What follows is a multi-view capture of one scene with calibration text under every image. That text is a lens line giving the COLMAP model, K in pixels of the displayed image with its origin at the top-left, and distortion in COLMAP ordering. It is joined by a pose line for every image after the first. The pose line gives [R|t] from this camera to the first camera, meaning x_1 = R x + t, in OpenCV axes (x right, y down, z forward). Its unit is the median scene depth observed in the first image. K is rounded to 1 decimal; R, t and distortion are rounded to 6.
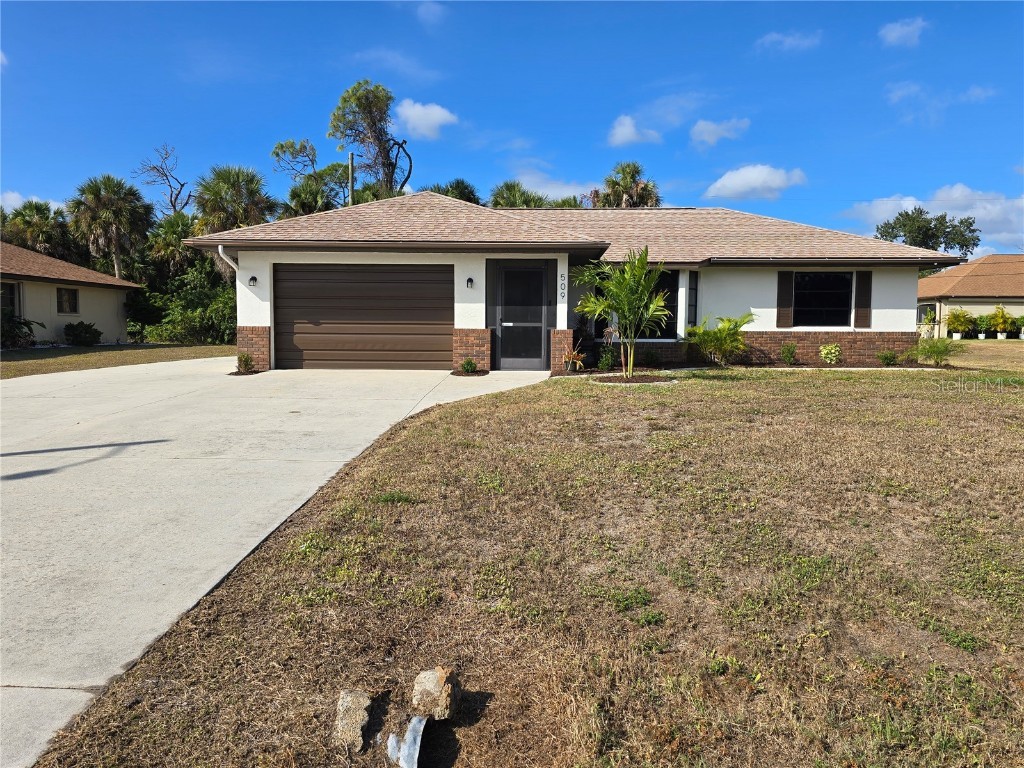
lens RADIAL K [[677.8, 0, 497.2], [0, 677.8, 377.5], [0, 0, 1]] dist [0.073341, -0.050098]
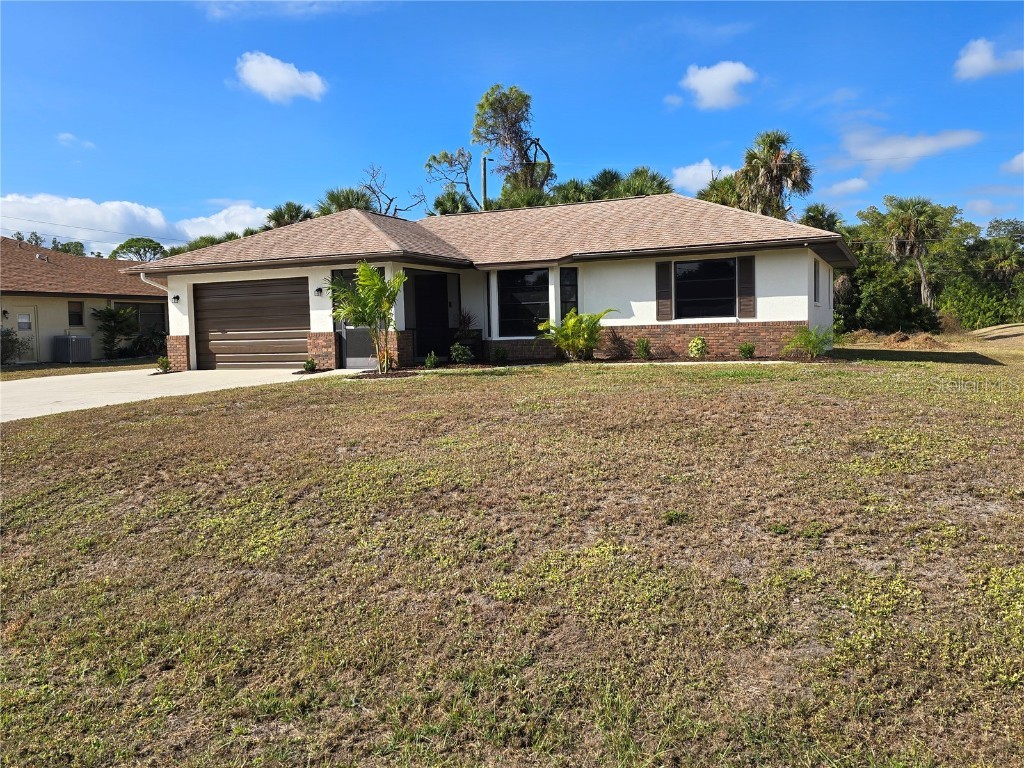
lens RADIAL K [[717.6, 0, 512.0], [0, 717.6, 384.0], [0, 0, 1]] dist [0.066190, -0.069572]
pose [[0.937574, -0.004292, -0.347759, 0.580336], [0.008178, 0.999919, 0.009706, 0.004365], [0.347689, -0.011944, 0.937534, -0.016947]]
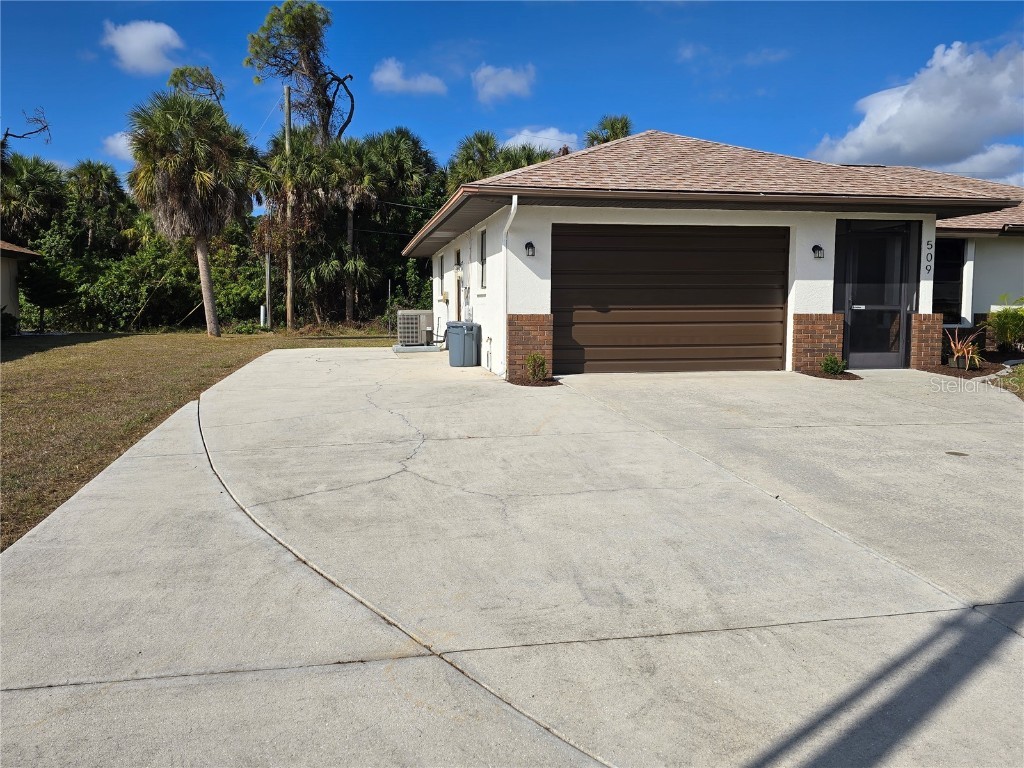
lens RADIAL K [[739.2, 0, 512.0], [0, 739.2, 384.0], [0, 0, 1]] dist [0.080799, -0.076278]
pose [[0.974109, -0.029997, 0.224080, -0.469549], [0.022141, 0.999052, 0.037487, -0.028805], [-0.224992, -0.031555, 0.973850, 0.235522]]
